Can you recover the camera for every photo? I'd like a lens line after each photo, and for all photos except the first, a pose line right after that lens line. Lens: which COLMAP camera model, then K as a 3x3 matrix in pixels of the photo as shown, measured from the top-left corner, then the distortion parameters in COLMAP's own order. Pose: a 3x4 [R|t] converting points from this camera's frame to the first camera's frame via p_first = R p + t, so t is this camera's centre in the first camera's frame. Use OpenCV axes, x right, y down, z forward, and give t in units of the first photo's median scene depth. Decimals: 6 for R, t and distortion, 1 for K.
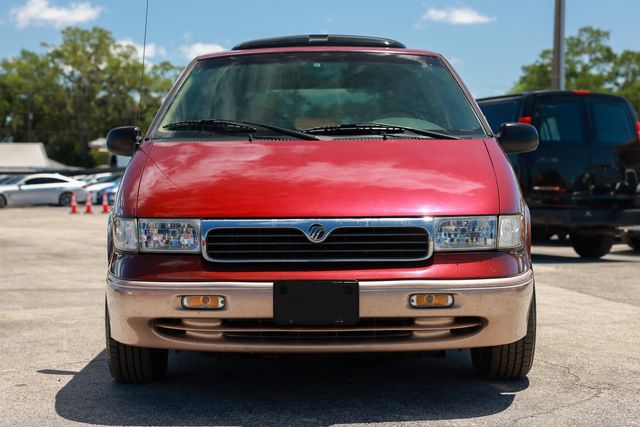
lens RADIAL K [[1206.5, 0, 303.4], [0, 1206.5, 193.9], [0, 0, 1]] dist [0.179606, 0.000000]
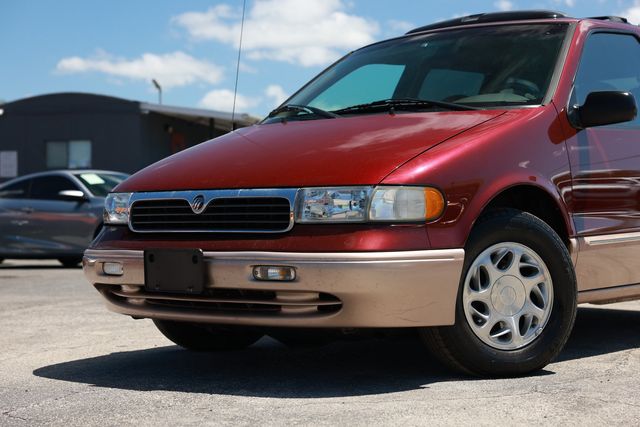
lens RADIAL K [[1129.9, 0, 318.8], [0, 1129.9, 219.8], [0, 0, 1]] dist [0.189936, 0.000000]
pose [[0.799713, 0.003401, -0.600373, 0.619590], [-0.004686, 0.999989, -0.000577, 0.042939], [0.600365, 0.003275, 0.799720, 0.283580]]
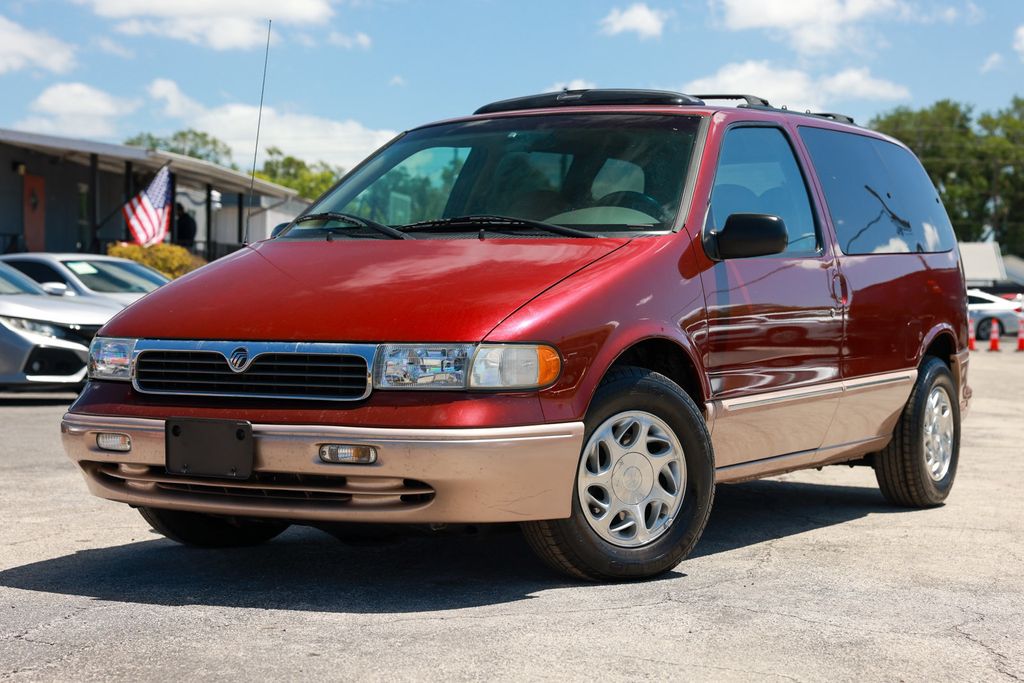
lens RADIAL K [[1855.6, 0, 513.5], [0, 1855.6, 334.2], [0, 0, 1]] dist [0.163877, 0.000000]
pose [[0.878711, 0.021091, -0.476889, 0.686004], [-0.017664, 0.999776, 0.011669, -0.000896], [0.477028, -0.001830, 0.878886, 0.036401]]
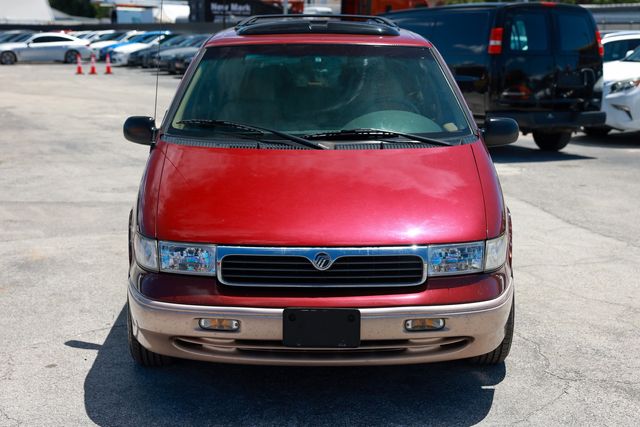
lens RADIAL K [[1086.4, 0, 324.6], [0, 1086.4, 183.7], [0, 0, 1]] dist [0.132097, 0.000000]
pose [[0.999357, 0.007016, 0.035157, -0.020774], [-0.011678, 0.990885, 0.134200, -0.160156], [-0.033895, -0.134524, 0.990330, 0.025820]]
